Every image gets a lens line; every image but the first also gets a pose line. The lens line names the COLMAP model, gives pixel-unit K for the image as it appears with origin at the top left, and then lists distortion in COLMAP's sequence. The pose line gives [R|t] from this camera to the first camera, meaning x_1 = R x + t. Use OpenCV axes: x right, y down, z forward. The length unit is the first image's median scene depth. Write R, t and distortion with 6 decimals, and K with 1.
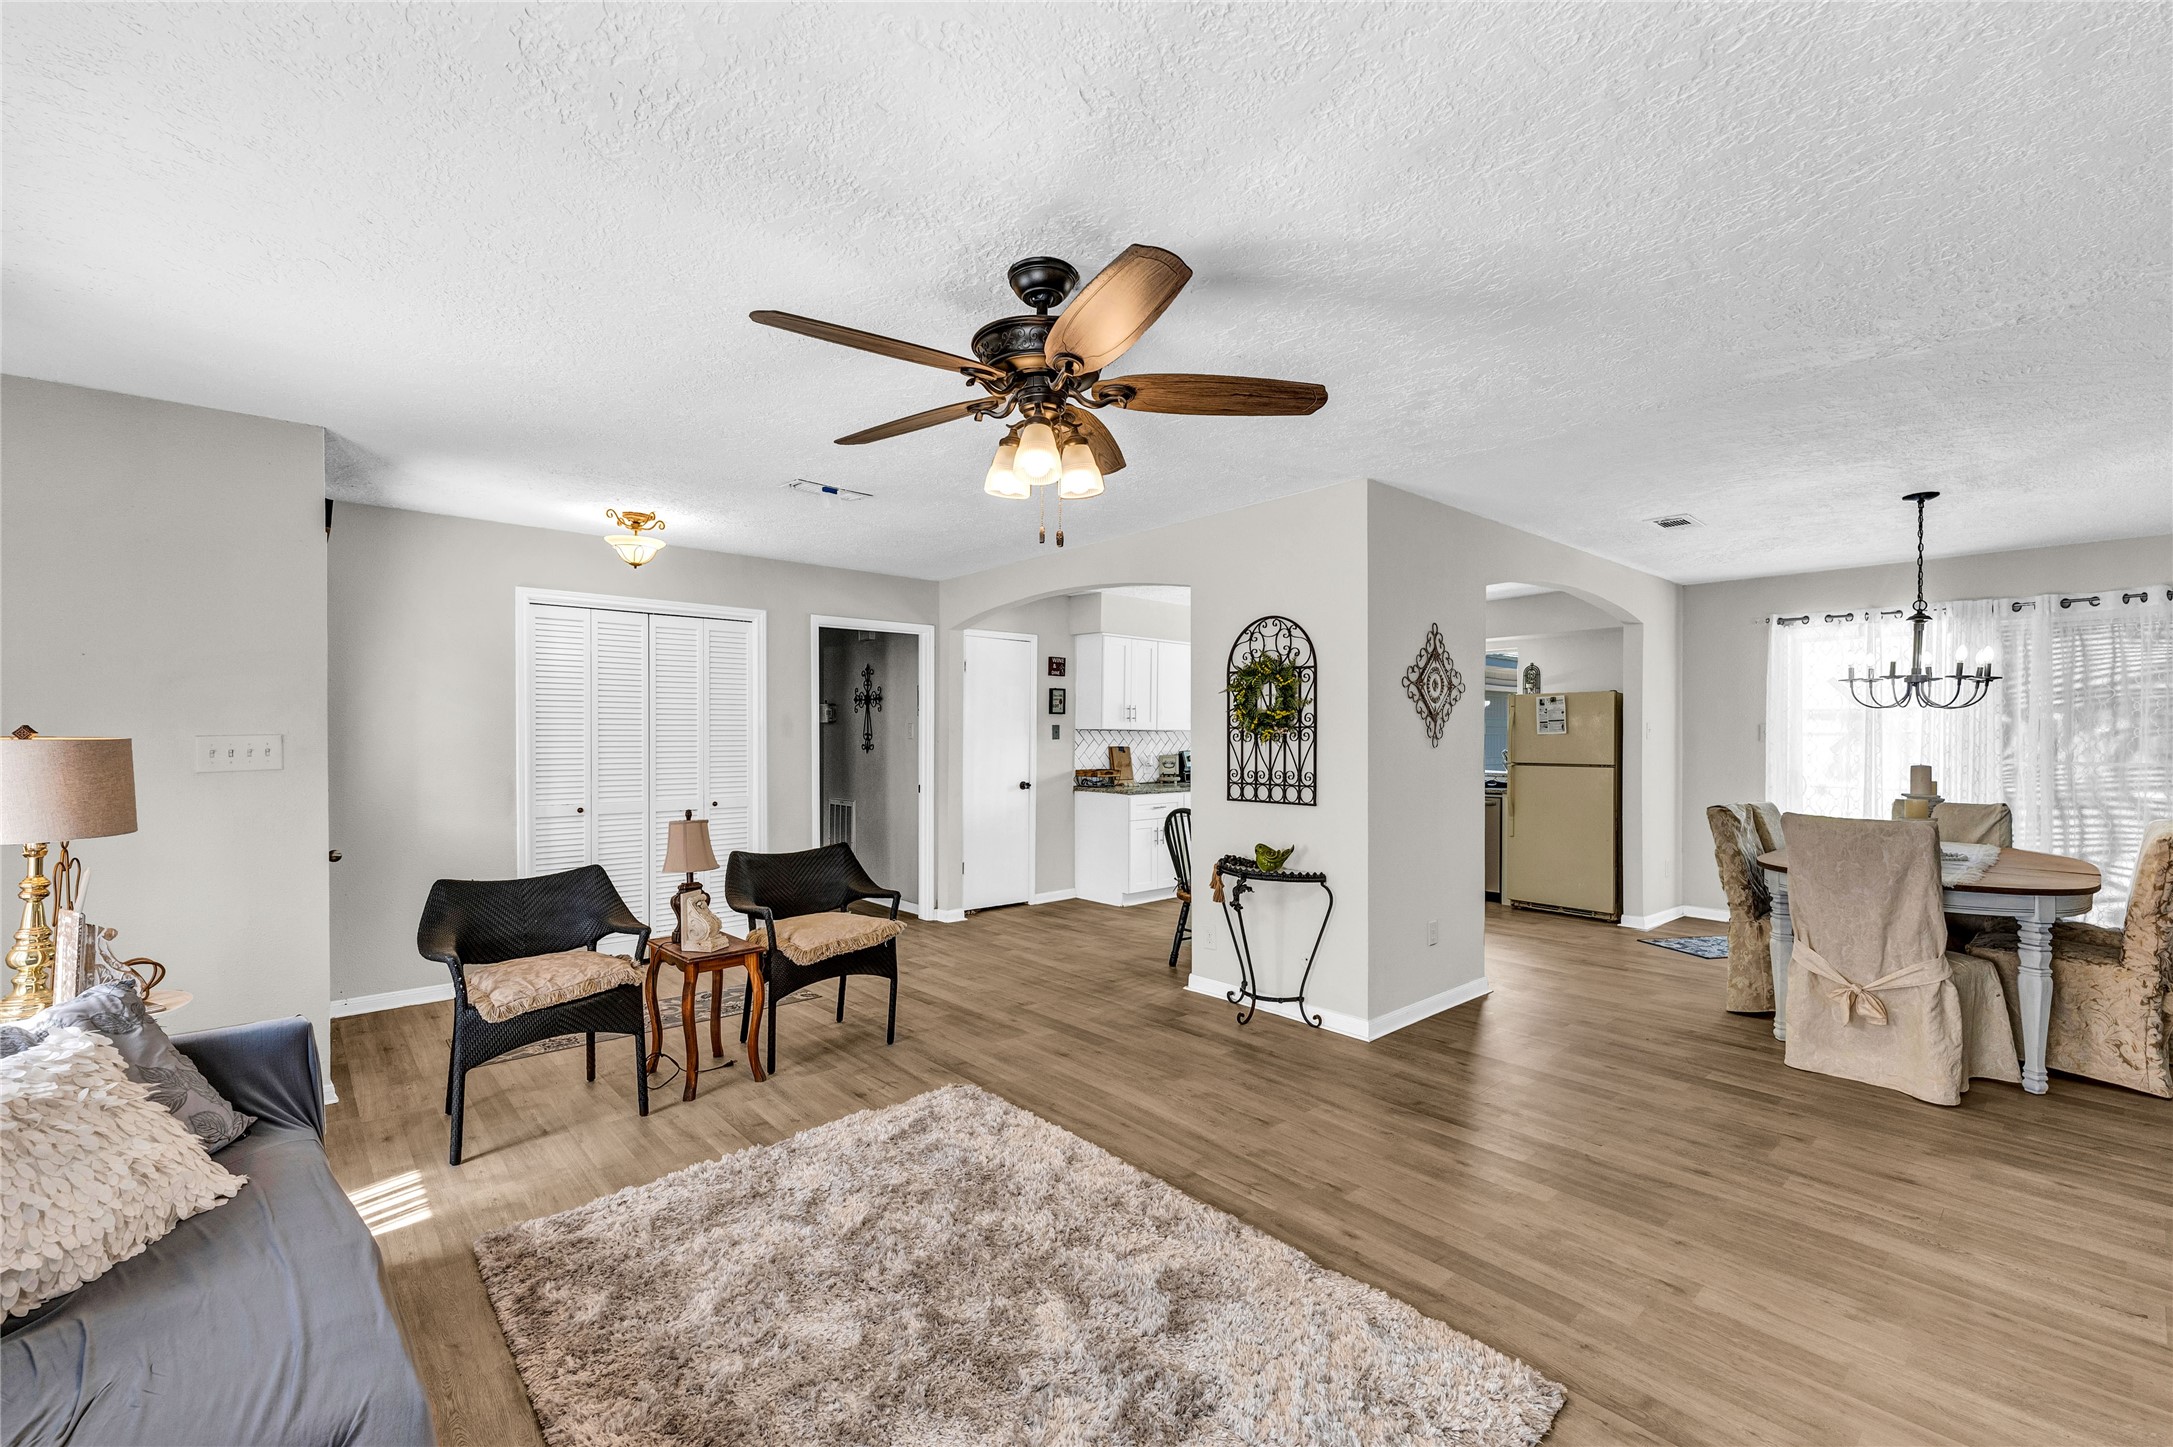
lens RADIAL K [[899.6, 0, 1082.8], [0, 899.6, 733.1], [0, 0, 1]] dist [0.003045, -0.000498]
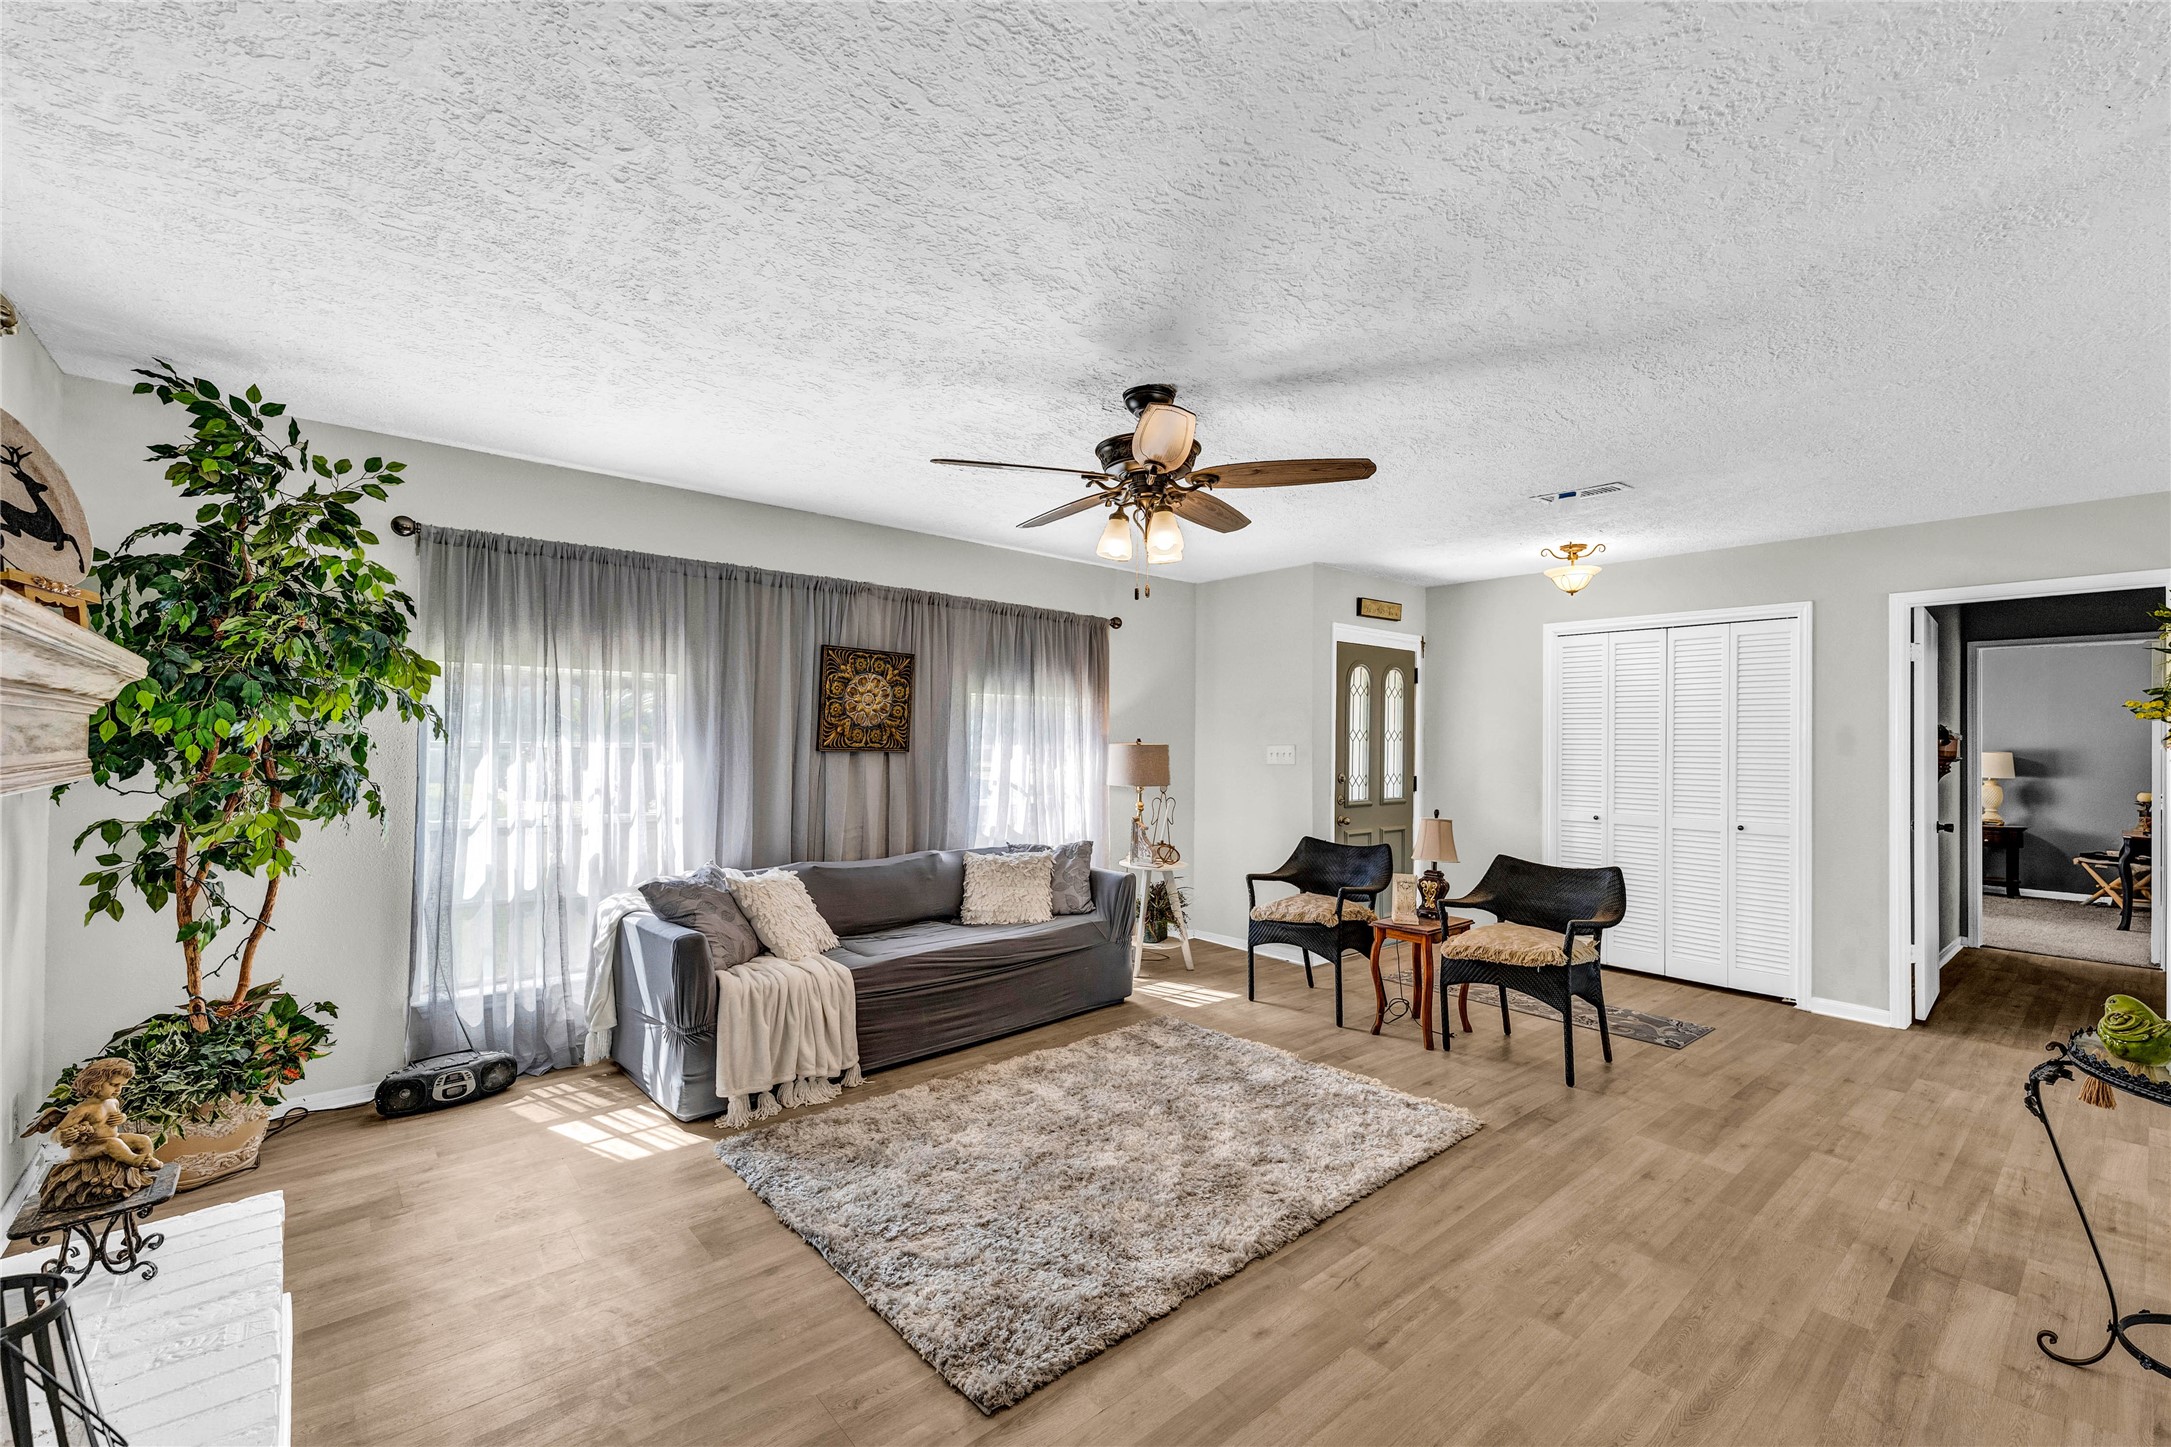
lens RADIAL K [[898.8, 0, 1085.8], [0, 898.8, 731.1], [0, 0, 1]] dist [0.003045, -0.000498]
pose [[-0.025247, -0.014852, -0.999571, 0.638720], [-0.012476, 0.999816, -0.014540, 0.004079], [0.999603, 0.012104, -0.025428, 0.471585]]
